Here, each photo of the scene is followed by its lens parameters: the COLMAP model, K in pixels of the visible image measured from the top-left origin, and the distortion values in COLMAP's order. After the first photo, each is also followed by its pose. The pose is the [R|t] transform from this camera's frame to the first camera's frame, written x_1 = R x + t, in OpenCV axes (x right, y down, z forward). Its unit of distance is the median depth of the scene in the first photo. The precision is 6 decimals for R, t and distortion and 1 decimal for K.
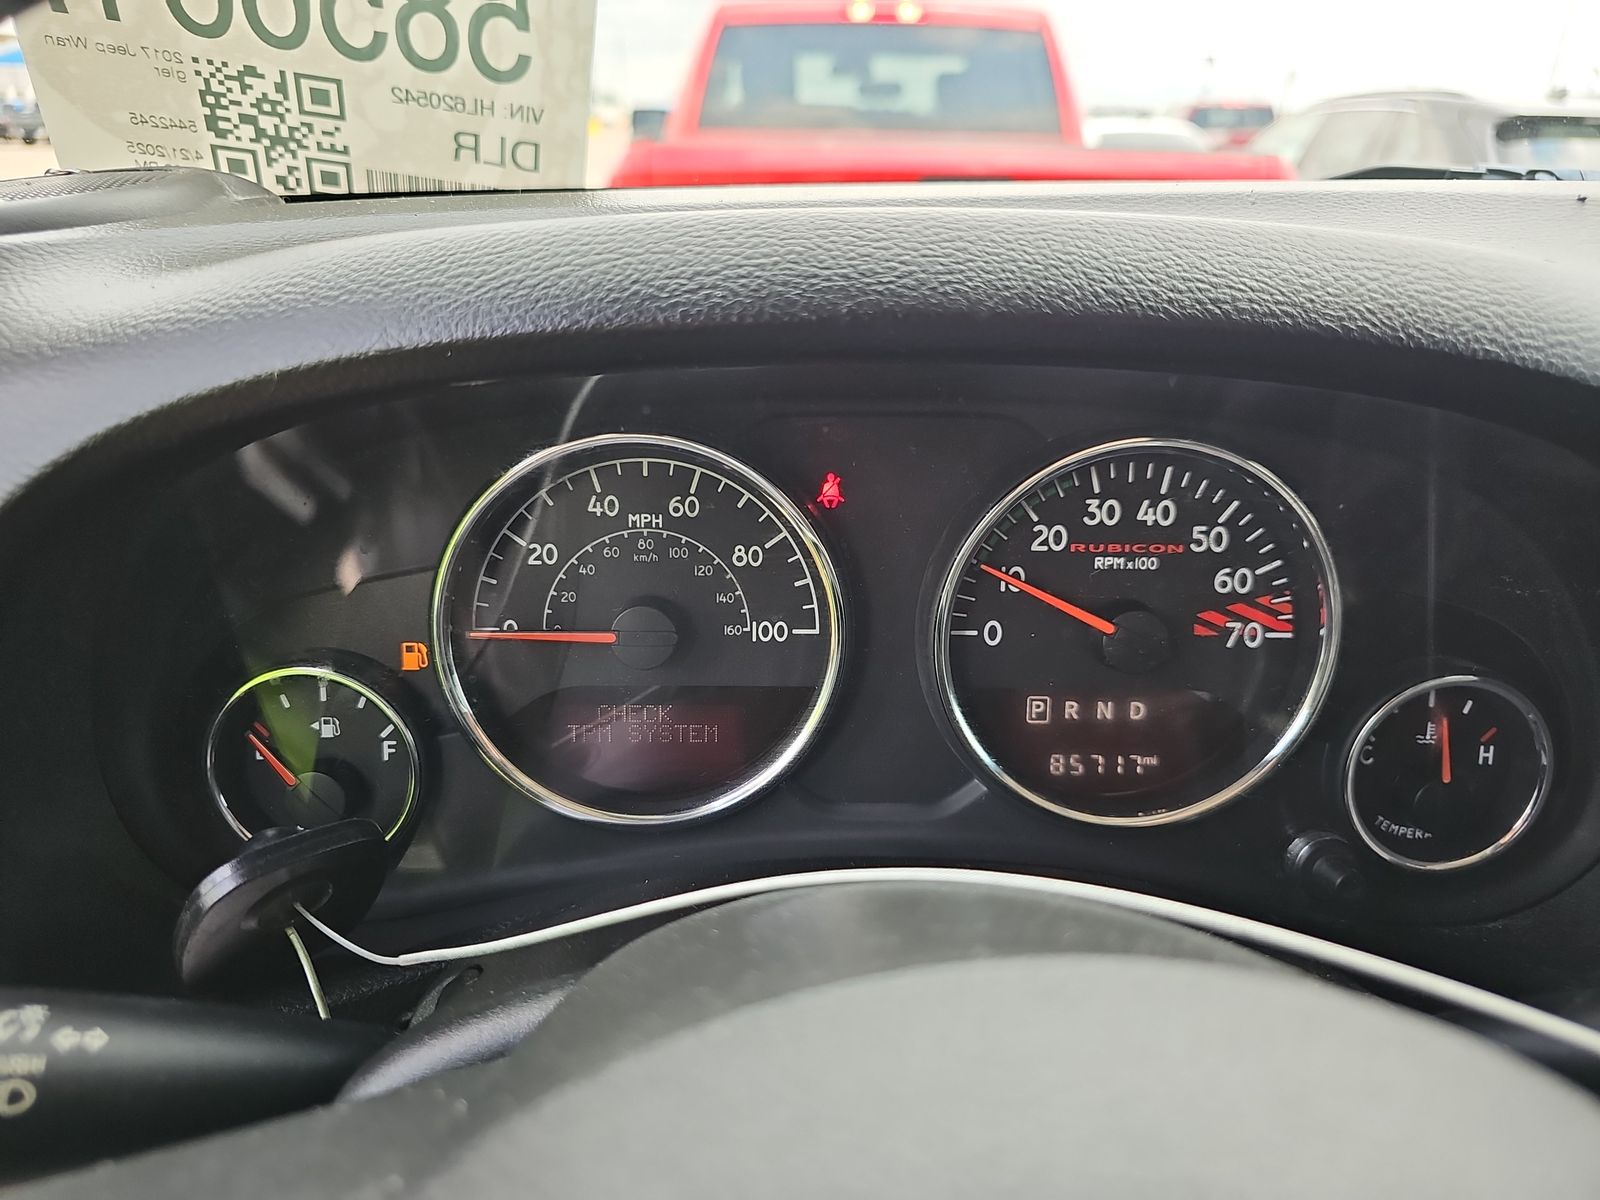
lens RADIAL K [[1089.7, 0, 800.0], [0, 1089.7, 600.0], [0, 0, 1]] dist [0.023039, -0.026626]
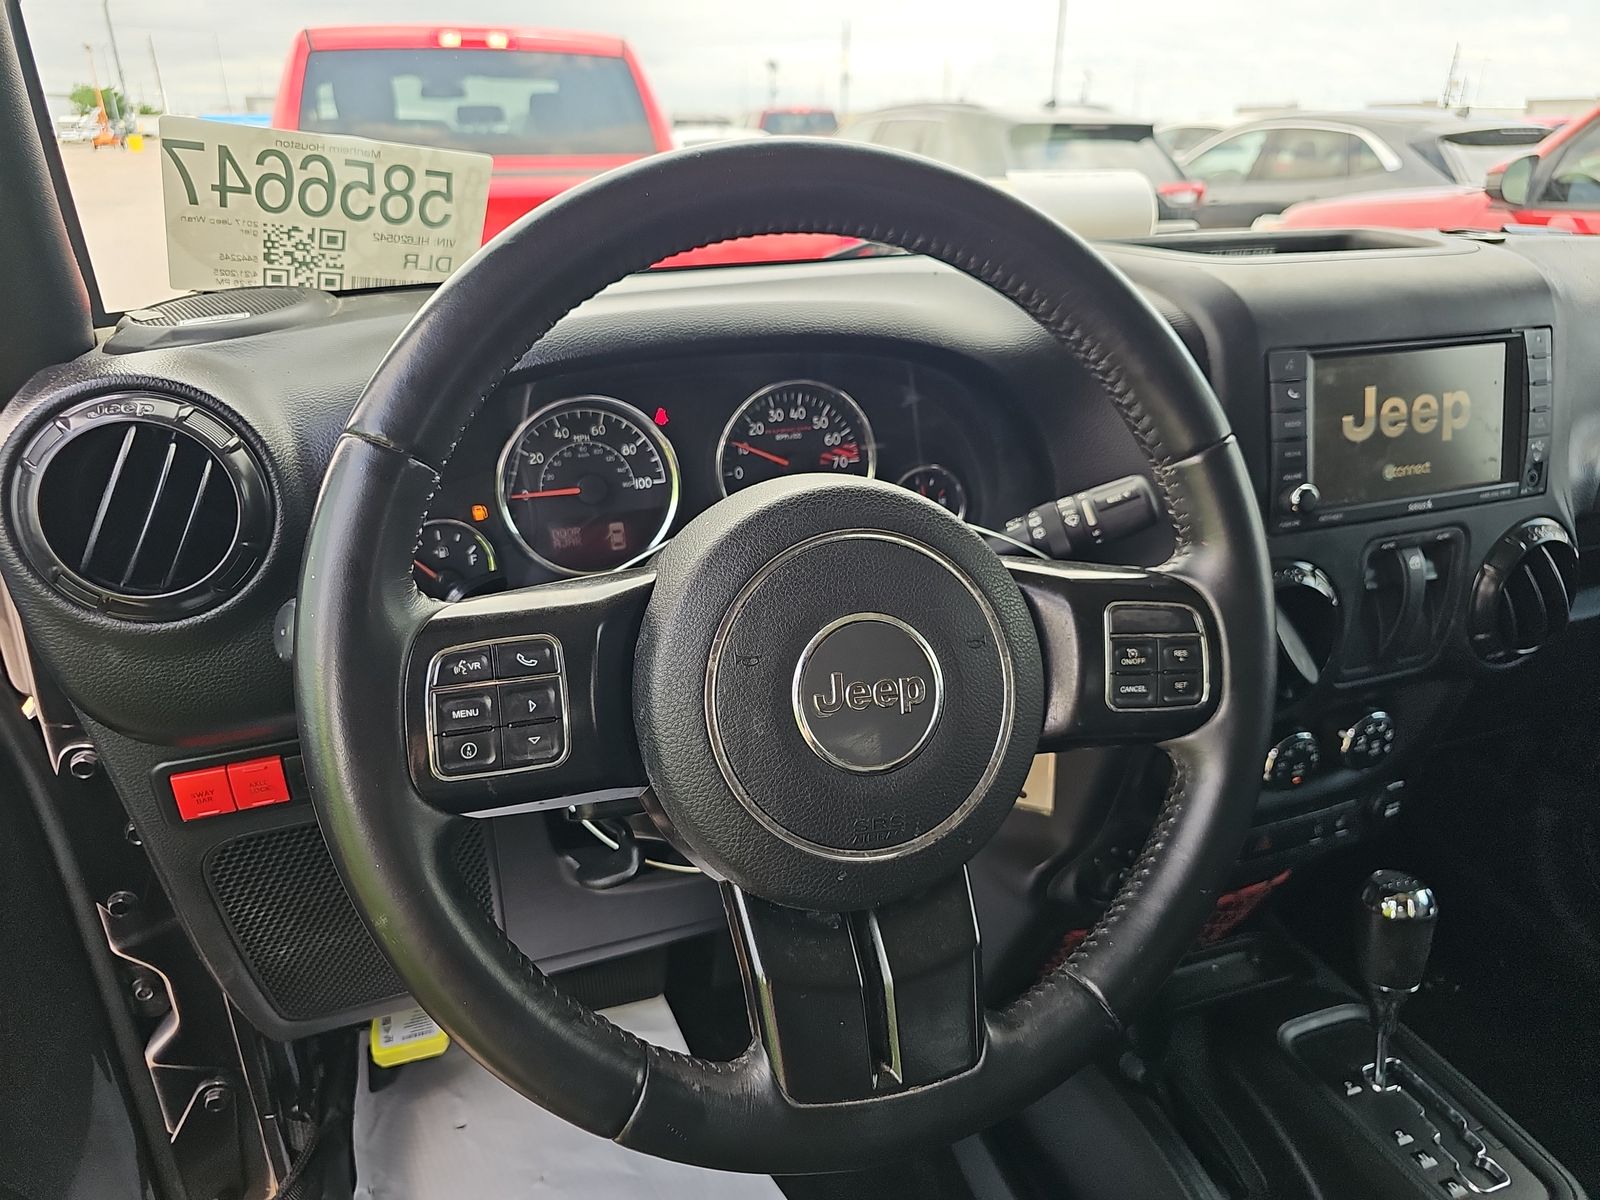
lens RADIAL K [[1088.1, 0, 805.4], [0, 1088.1, 610.4], [0, 0, 1]] dist [0.036662, -0.025317]
pose [[0.939286, -0.151115, 0.308069, -0.357526], [0.149641, 0.988328, 0.028549, 0.220895], [-0.308788, 0.019284, 0.950936, -0.986933]]
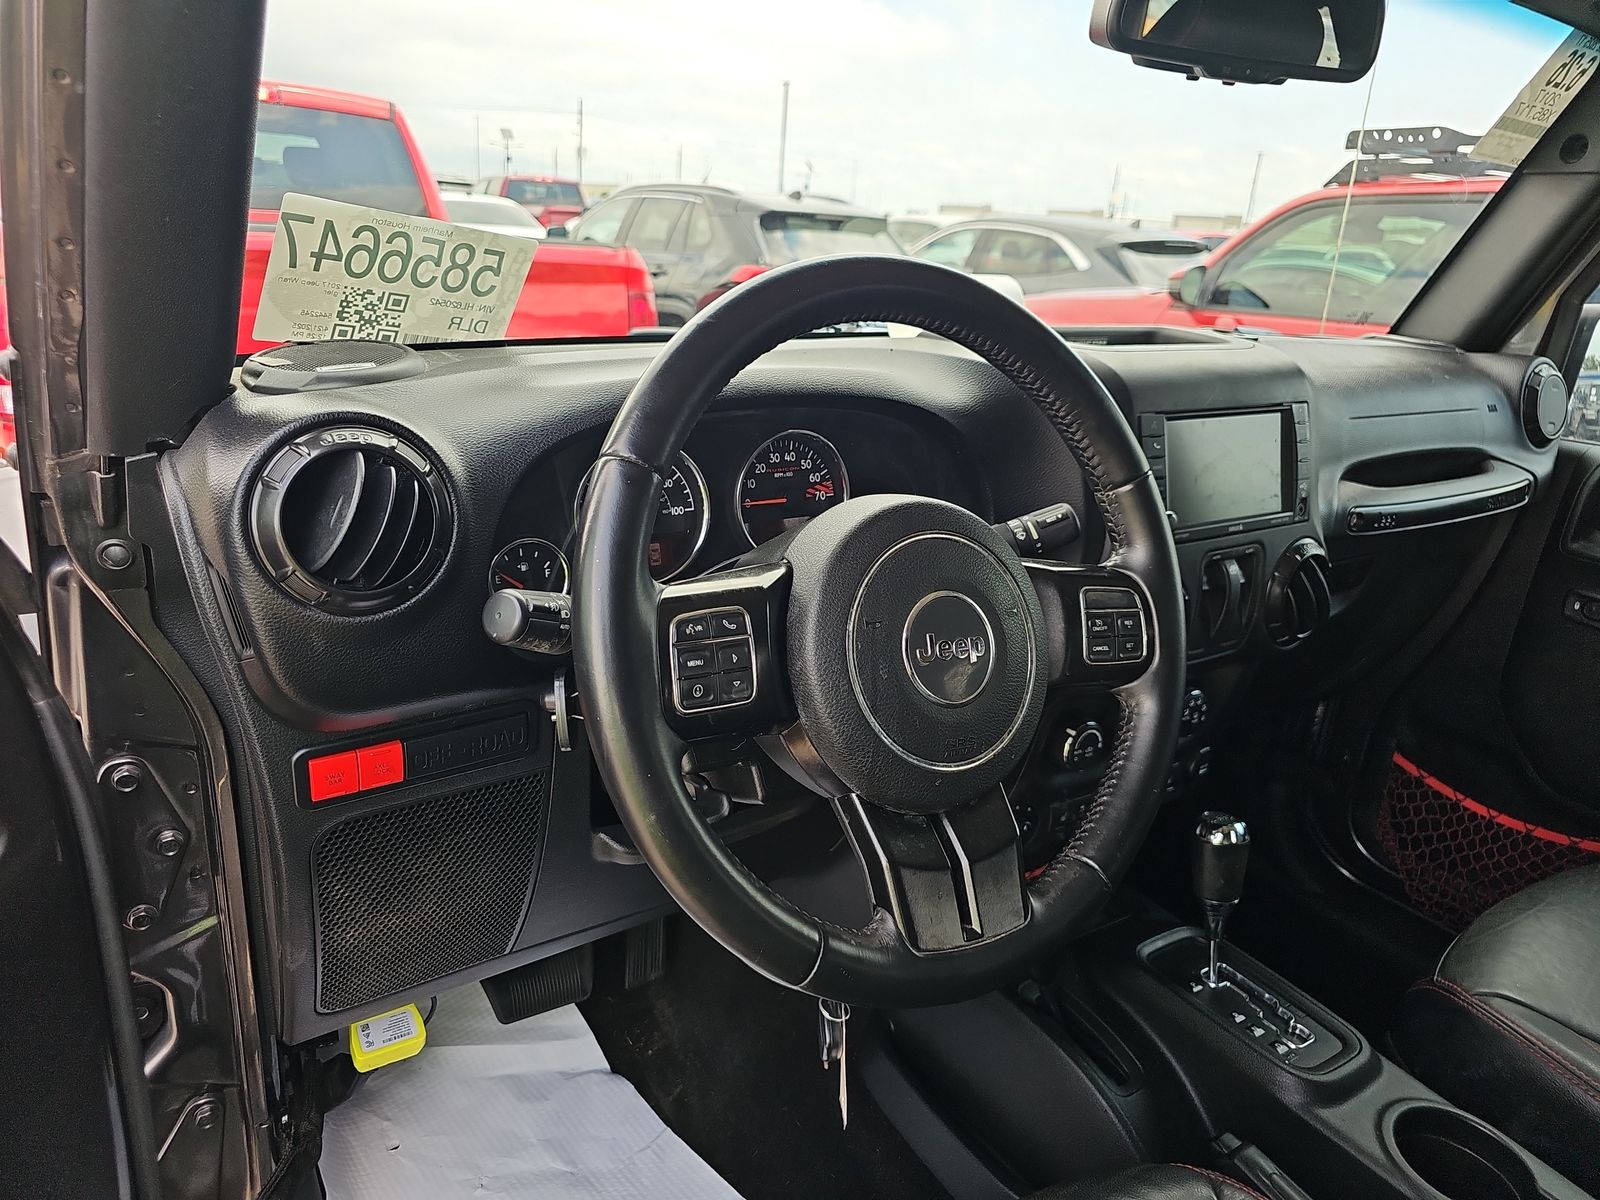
lens RADIAL K [[1073.4, 0, 800.0], [0, 1073.4, 600.0], [0, 0, 1]] dist [0.089718, -0.088451]
pose [[0.838299, -0.147385, 0.524912, -0.984778], [0.172168, 0.985066, 0.001630, 0.240860], [-0.517314, 0.089006, 0.851155, -1.158343]]
